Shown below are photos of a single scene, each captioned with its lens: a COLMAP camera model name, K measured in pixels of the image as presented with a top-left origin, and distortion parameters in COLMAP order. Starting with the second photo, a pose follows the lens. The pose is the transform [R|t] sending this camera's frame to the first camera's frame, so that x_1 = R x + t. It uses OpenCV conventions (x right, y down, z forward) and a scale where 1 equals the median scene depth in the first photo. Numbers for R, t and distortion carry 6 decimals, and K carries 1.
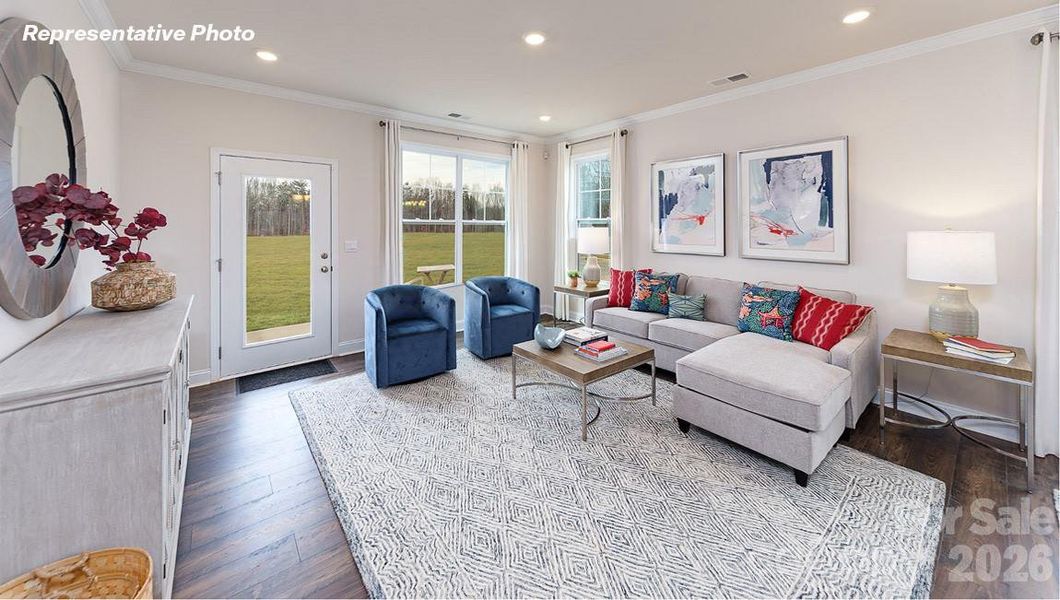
lens RADIAL K [[379.0, 0, 531.0], [0, 379.0, 218.5], [0, 0, 1]] dist [0.011999, -0.000835]
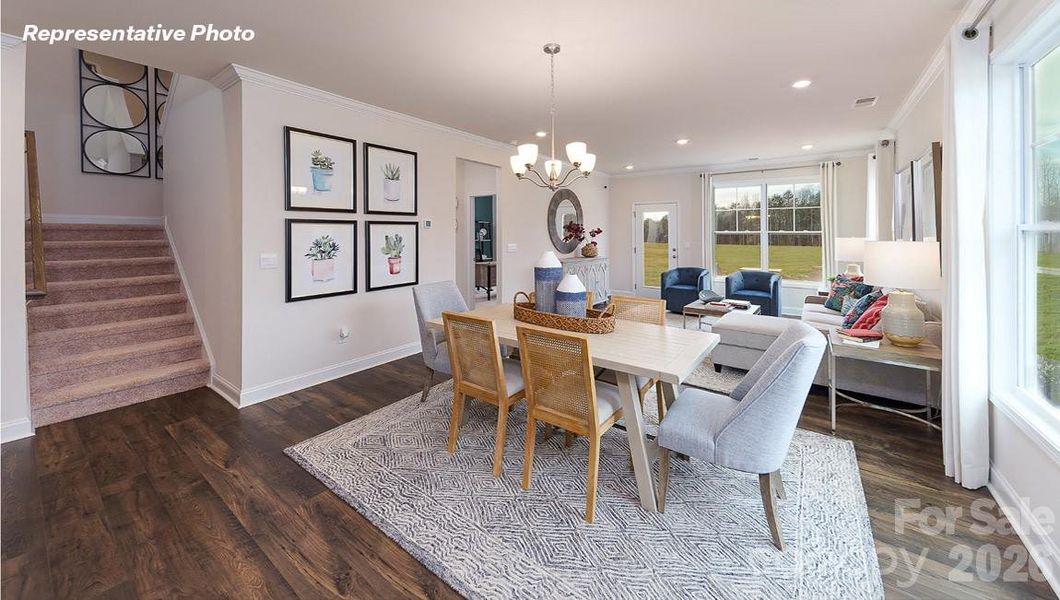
lens RADIAL K [[379.0, 0, 542.9], [0, 379.0, 227.9], [0, 0, 1]] dist [0.011999, -0.000835]
pose [[0.259920, -0.011912, -0.965557, 1.061659], [0.008113, 0.999916, -0.010151, -0.000038], [0.965596, -0.005195, 0.259995, -0.140813]]
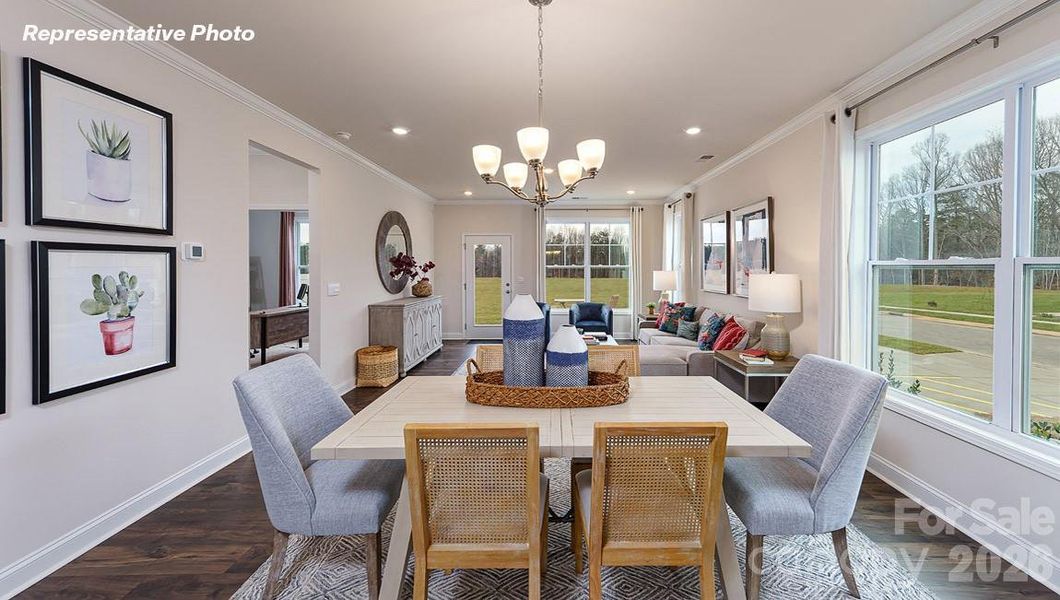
lens RADIAL K [[379.0, 0, 556.1], [0, 379.0, 270.1], [0, 0, 1]] dist [0.011999, -0.000835]
pose [[0.776029, 0.005152, -0.630676, 0.756995], [0.006673, 0.999844, 0.016380, -0.002588], [0.630662, -0.016920, 0.775873, -0.276731]]
